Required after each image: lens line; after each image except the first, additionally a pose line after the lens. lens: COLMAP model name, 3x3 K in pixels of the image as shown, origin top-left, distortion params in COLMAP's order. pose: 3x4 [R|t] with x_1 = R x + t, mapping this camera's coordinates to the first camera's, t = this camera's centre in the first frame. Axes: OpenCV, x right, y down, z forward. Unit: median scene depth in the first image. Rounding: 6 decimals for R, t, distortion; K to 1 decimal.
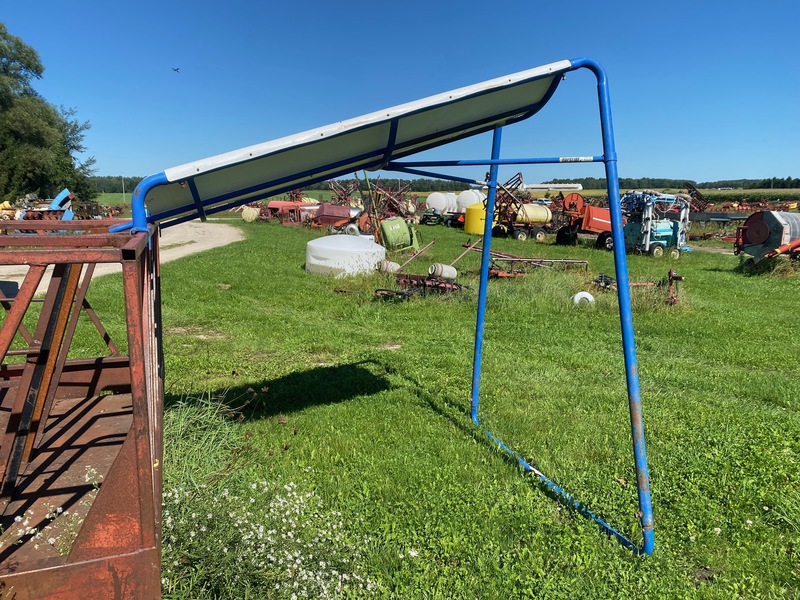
lens RADIAL K [[613.3, 0, 394.8], [0, 613.3, 299.2], [0, 0, 1]] dist [0.076293, -0.084037]
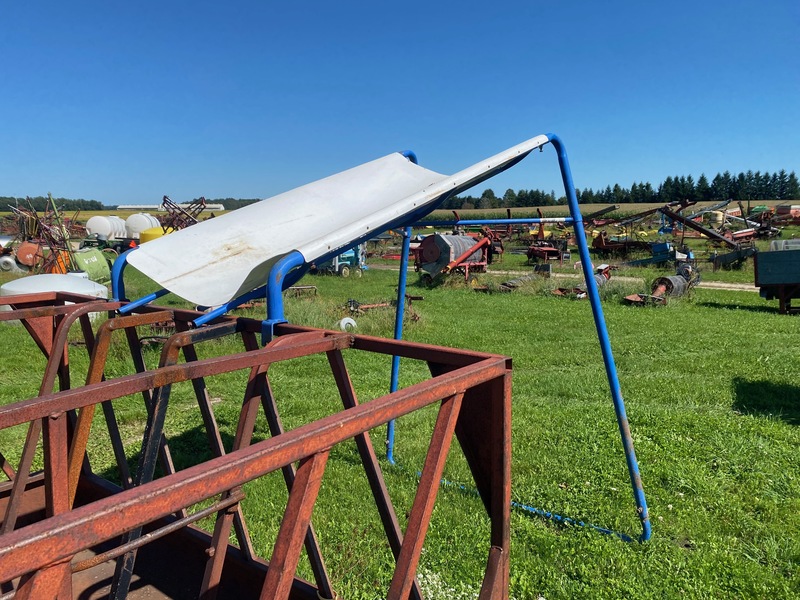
lens RADIAL K [[613.3, 0, 394.8], [0, 613.3, 299.2], [0, 0, 1]] dist [0.076293, -0.084037]
pose [[0.848074, -0.078482, 0.524034, -0.088001], [0.095062, 0.995460, -0.004760, -0.015403], [-0.521281, 0.053853, 0.851684, 0.027567]]
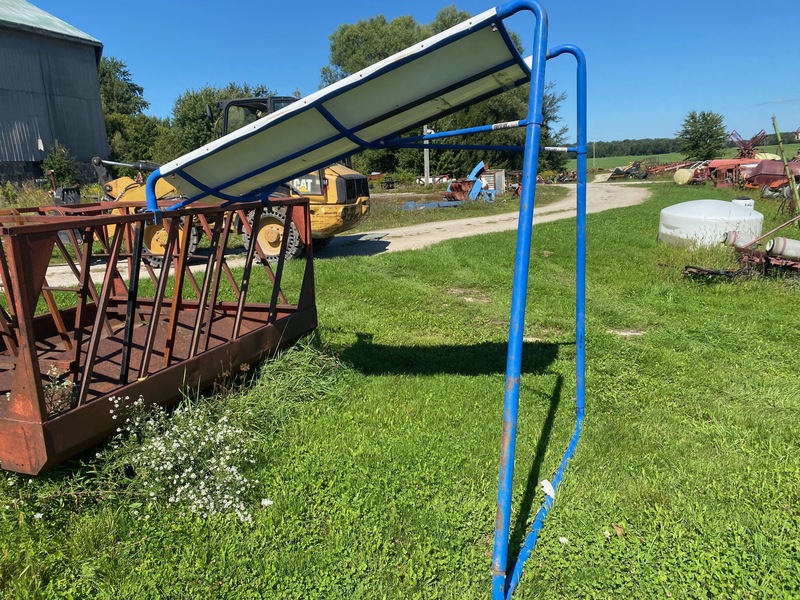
lens RADIAL K [[613.3, 0, 394.8], [0, 613.3, 299.2], [0, 0, 1]] dist [0.076293, -0.084037]
pose [[0.750204, 0.097442, -0.653987, 0.114812], [-0.059529, 0.995018, 0.079967, -0.007306], [0.658521, -0.021061, 0.752267, 0.039325]]
